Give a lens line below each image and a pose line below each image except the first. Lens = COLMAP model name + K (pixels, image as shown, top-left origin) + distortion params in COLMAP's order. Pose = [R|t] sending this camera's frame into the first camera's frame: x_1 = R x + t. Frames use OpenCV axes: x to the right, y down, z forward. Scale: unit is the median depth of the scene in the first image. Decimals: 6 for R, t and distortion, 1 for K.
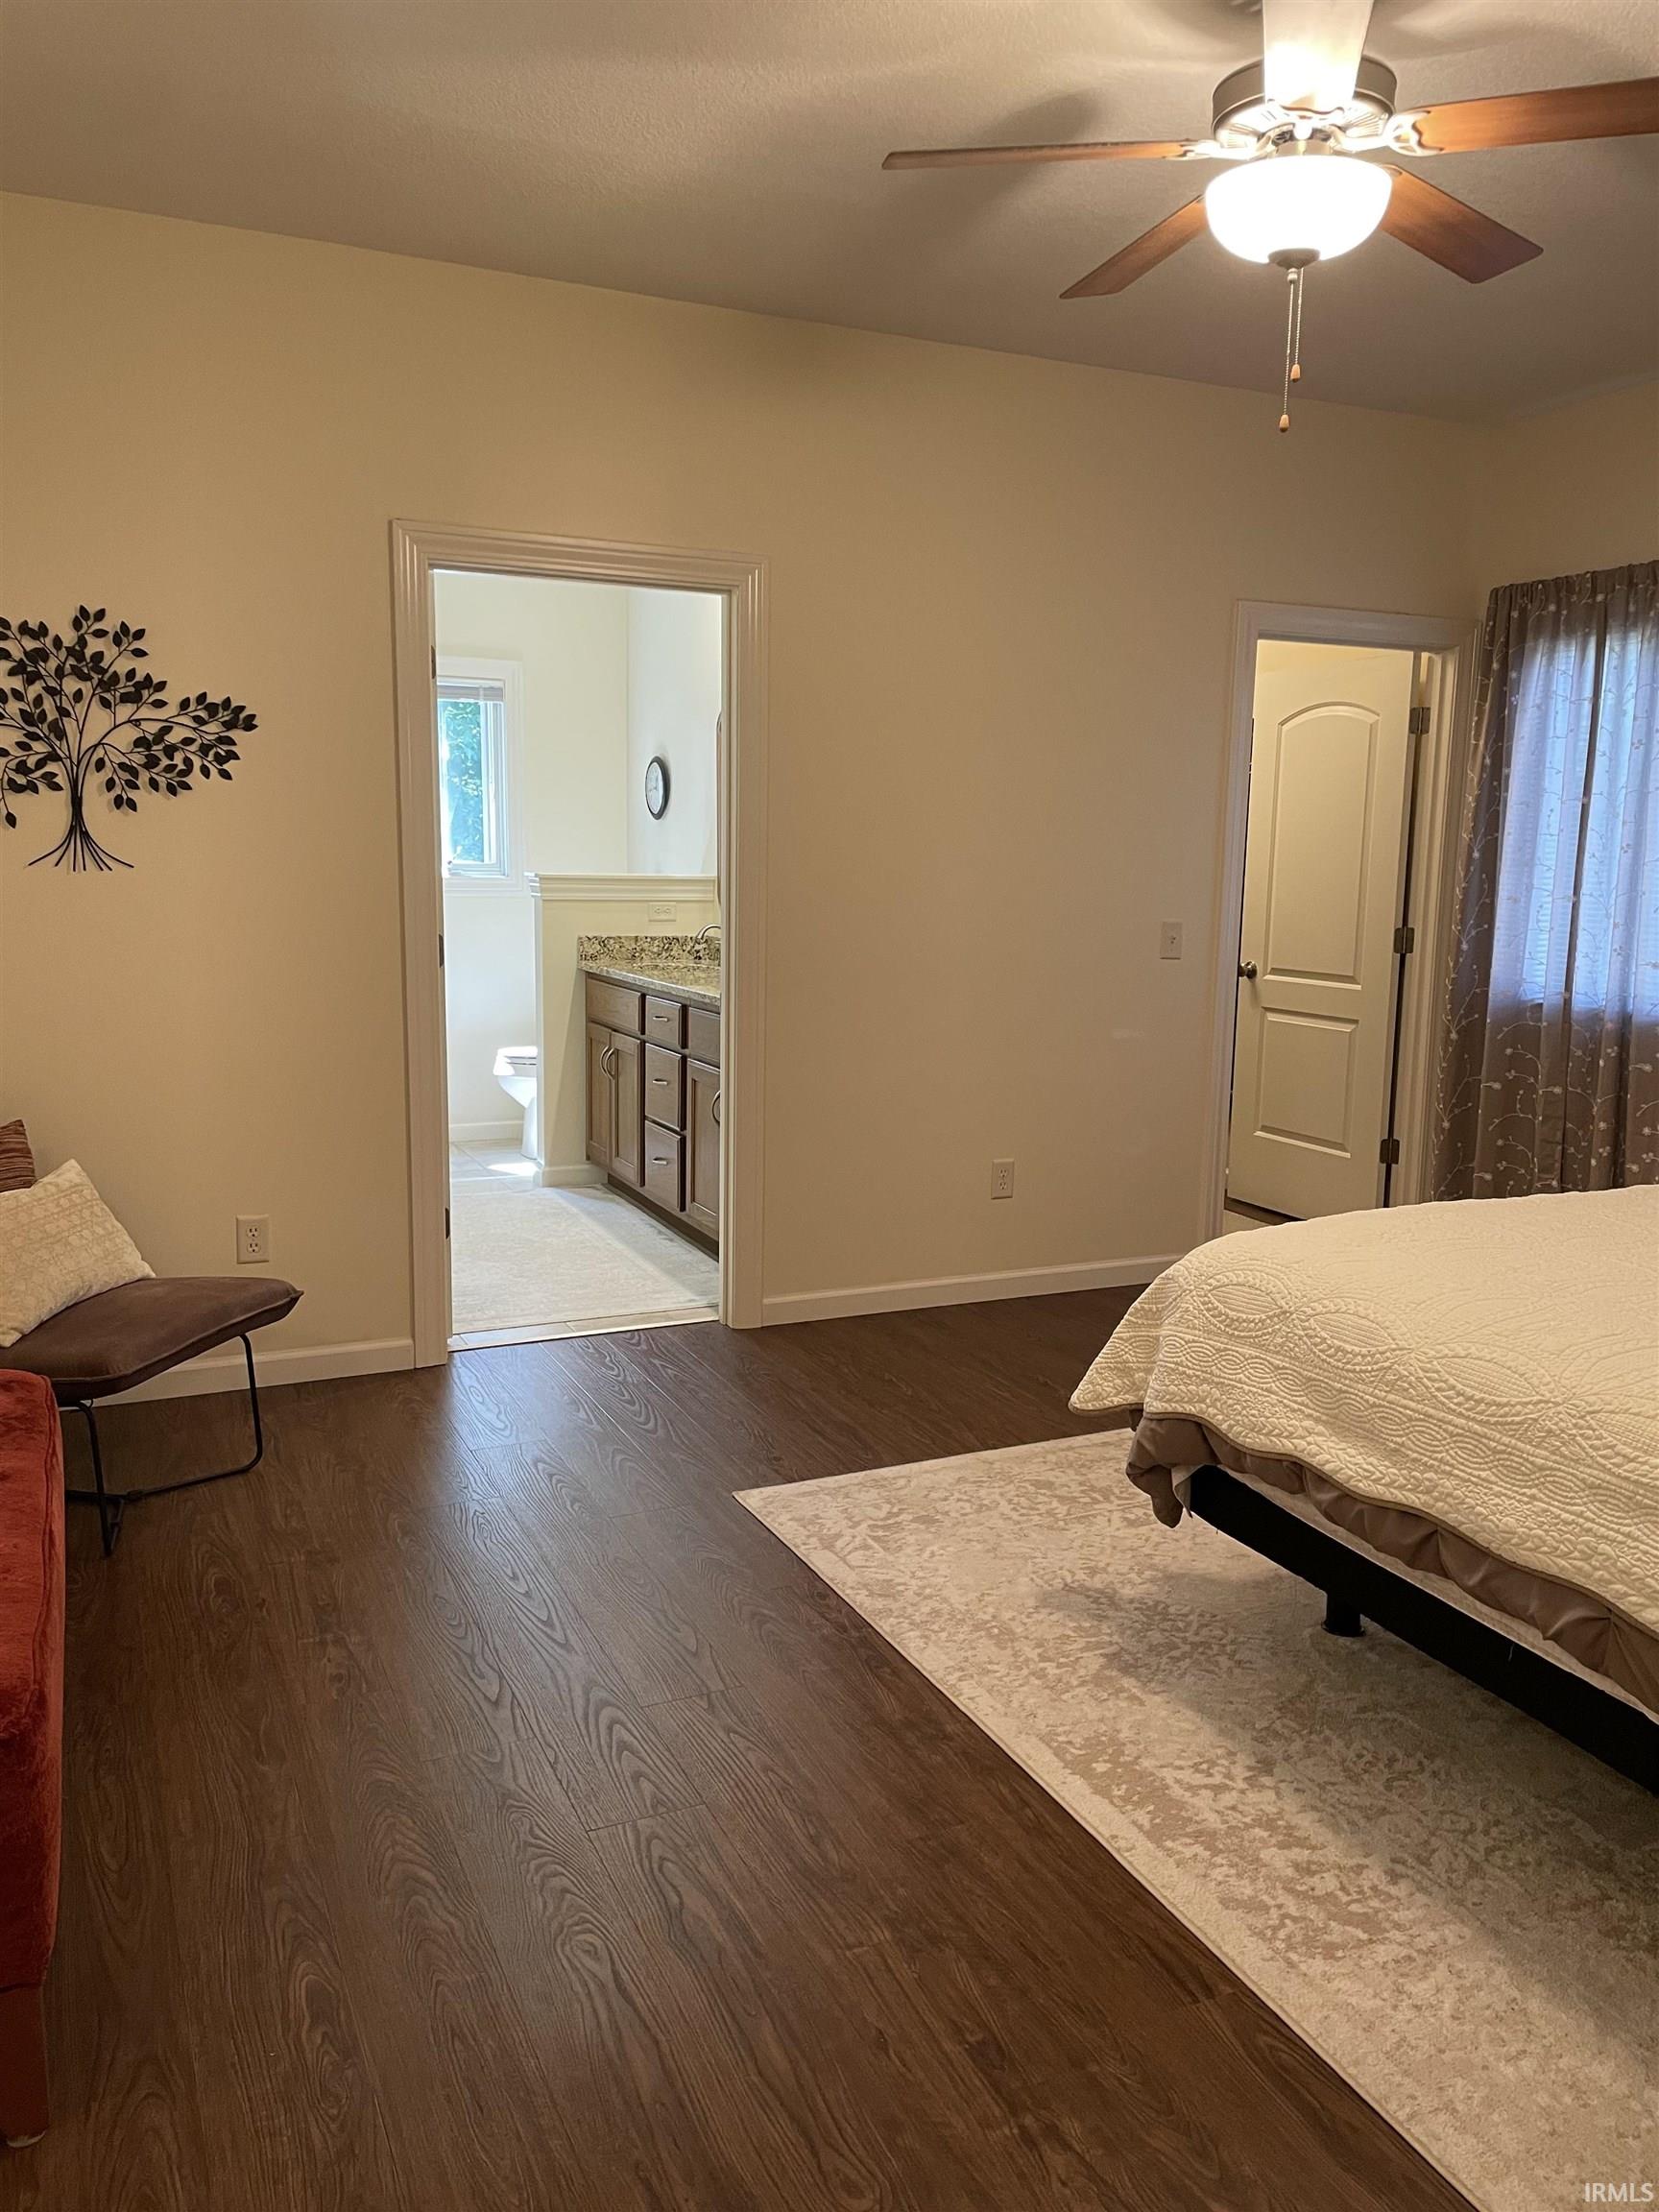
lens RADIAL K [[1666.4, 0, 829.5], [0, 1666.4, 1106.0], [0, 0, 1]] dist [0.103450, -0.132382]
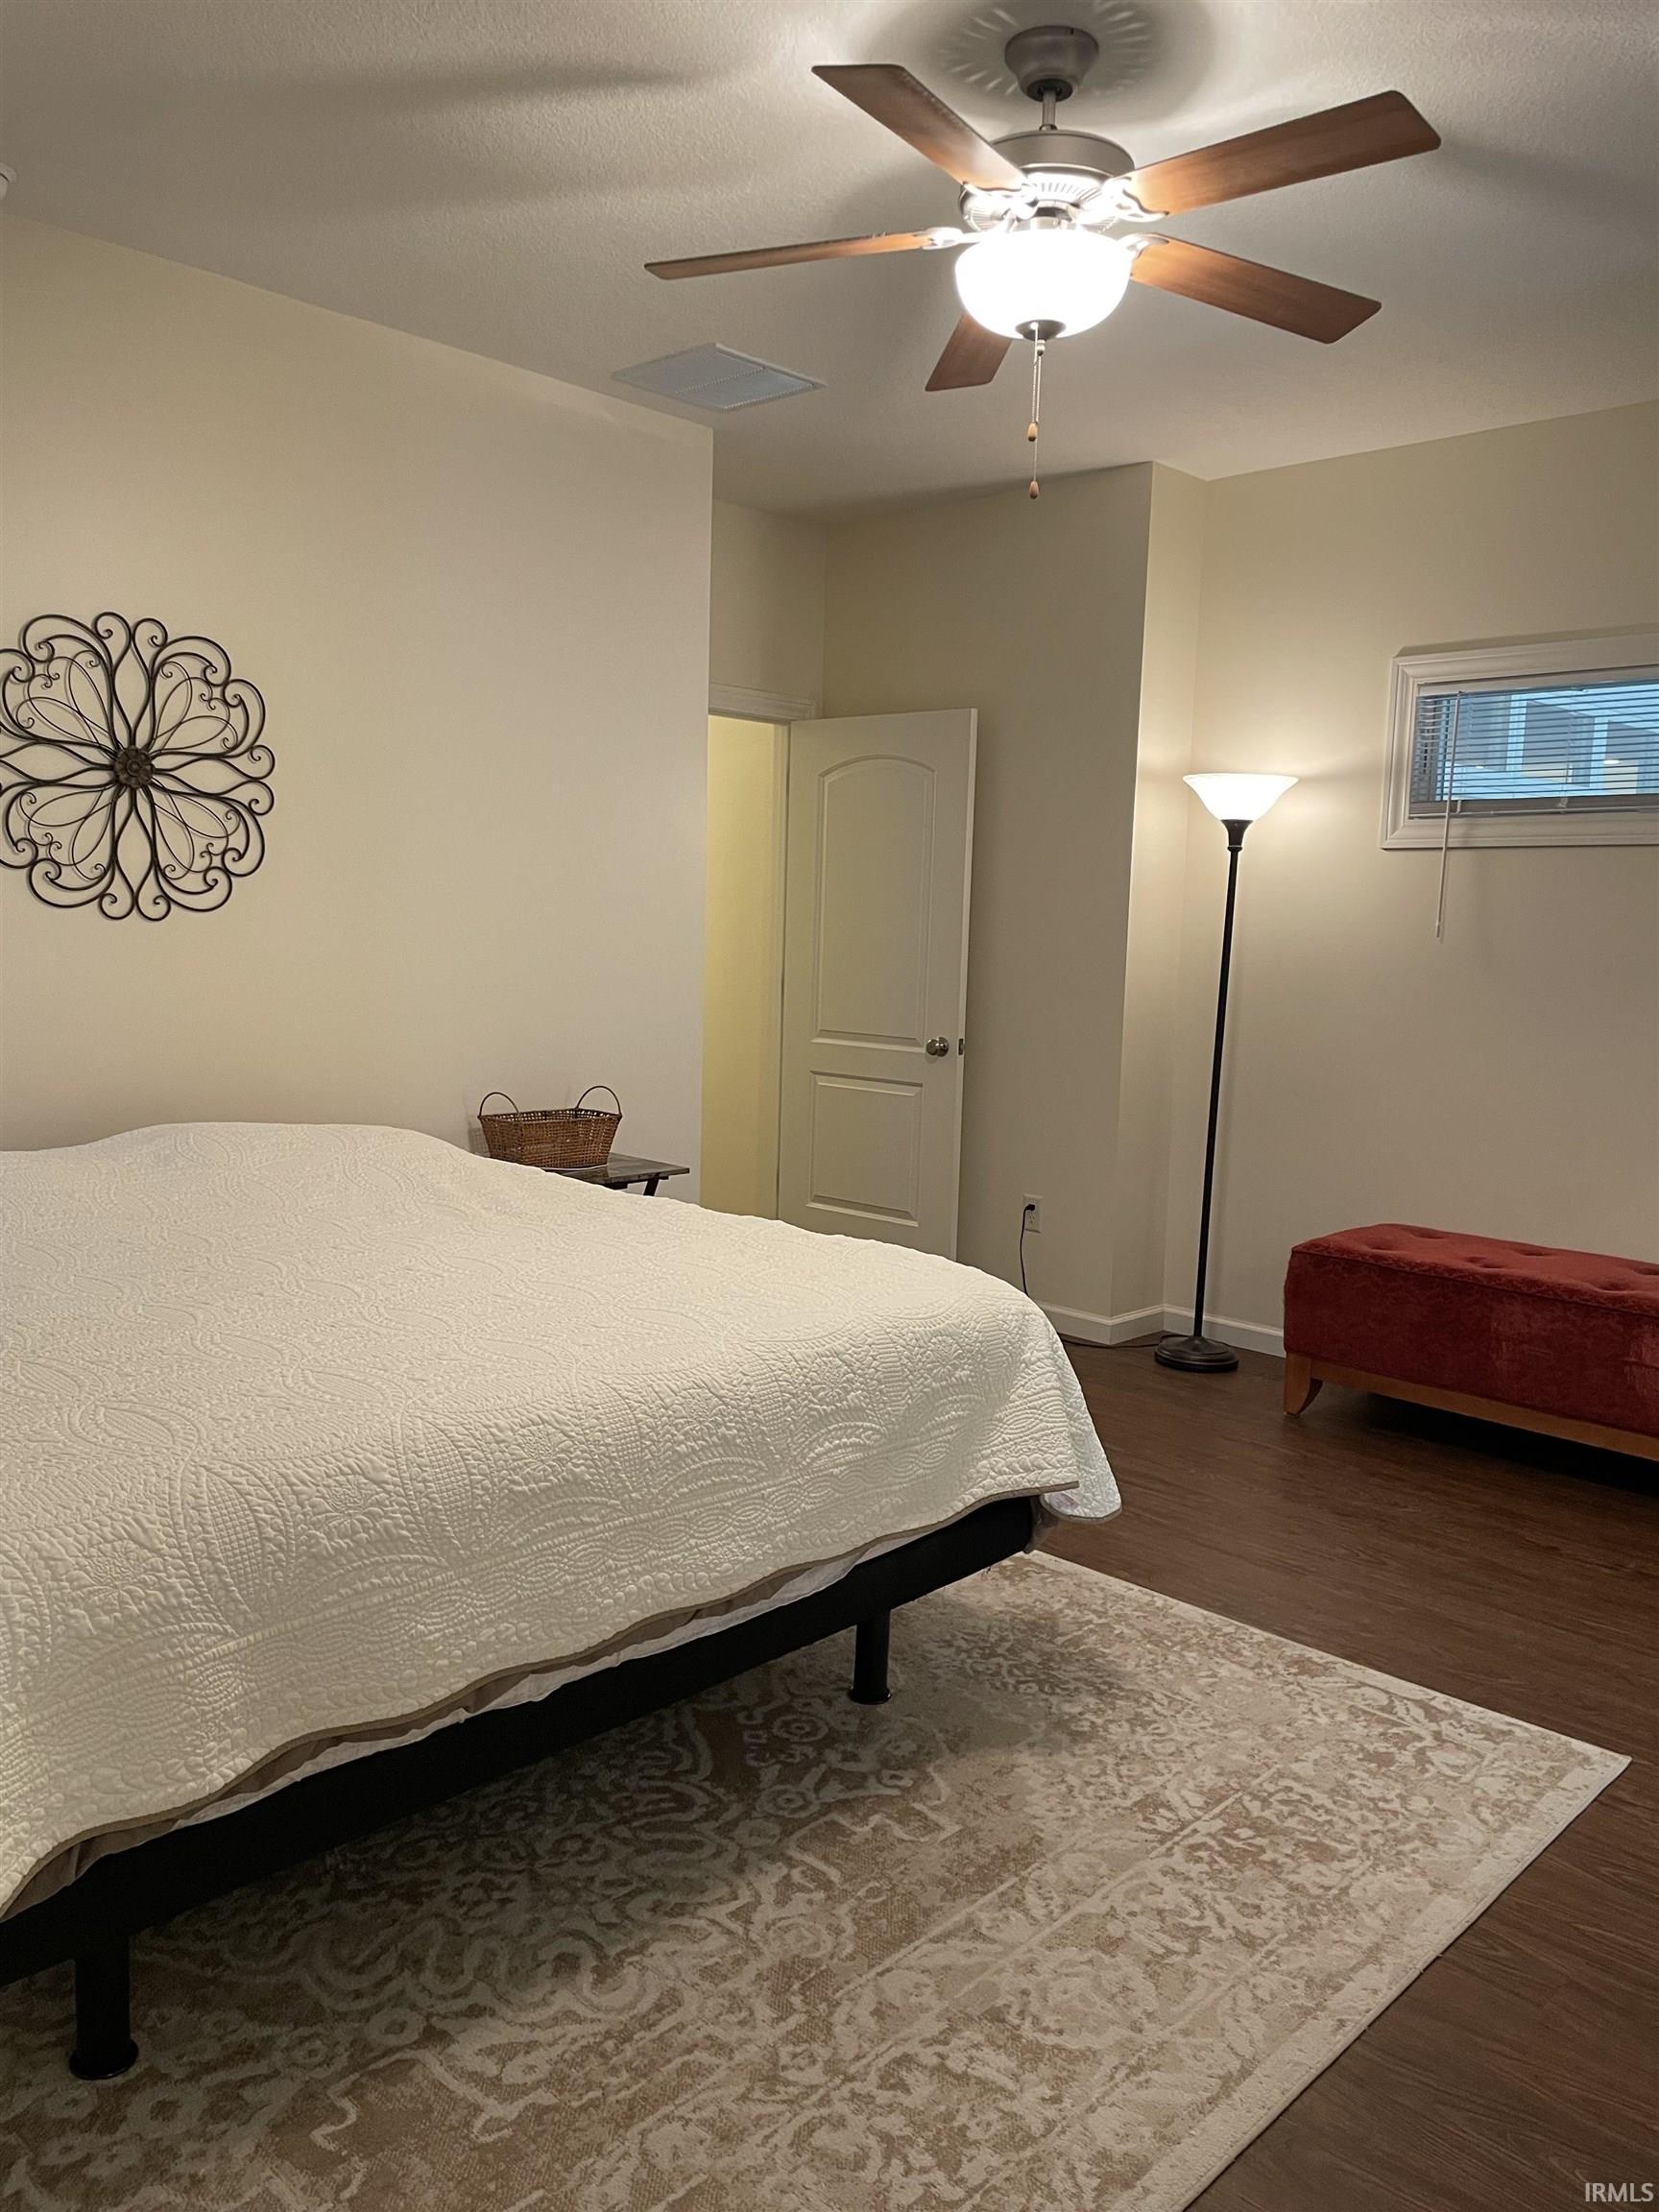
lens RADIAL K [[1666.4, 0, 829.5], [0, 1666.4, 1106.0], [0, 0, 1]] dist [0.103450, -0.132382]
pose [[-0.932285, 0.002412, -0.361716, 0.630916], [-0.096965, 0.961713, 0.256330, -0.247297], [0.348486, 0.274047, -0.896357, 1.651415]]
